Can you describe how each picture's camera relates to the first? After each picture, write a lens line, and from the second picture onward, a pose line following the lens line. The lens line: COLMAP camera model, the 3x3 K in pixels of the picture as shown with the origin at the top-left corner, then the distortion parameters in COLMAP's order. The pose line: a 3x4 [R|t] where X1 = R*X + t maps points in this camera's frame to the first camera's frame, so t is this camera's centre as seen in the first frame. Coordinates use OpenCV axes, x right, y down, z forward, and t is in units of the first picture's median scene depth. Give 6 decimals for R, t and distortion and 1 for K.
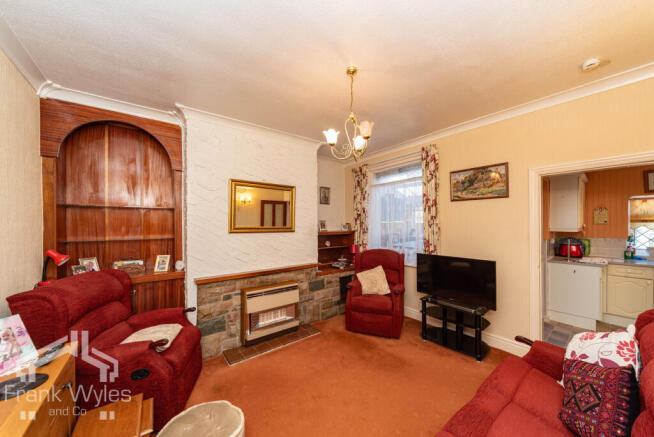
lens RADIAL K [[236.6, 0, 329.8], [0, 236.6, 222.7], [0, 0, 1]] dist [-0.001592, -0.000184]
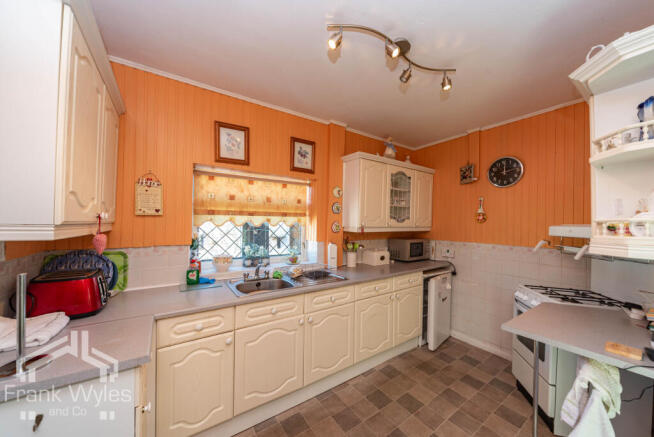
lens RADIAL K [[236.6, 0, 328.7], [0, 236.6, 221.4], [0, 0, 1]] dist [-0.001592, -0.000184]
pose [[0.050748, 0.009380, 0.998667, 0.746483], [-0.016803, 0.999822, -0.008537, 0.015328], [-0.998570, -0.016347, 0.050896, 0.661765]]
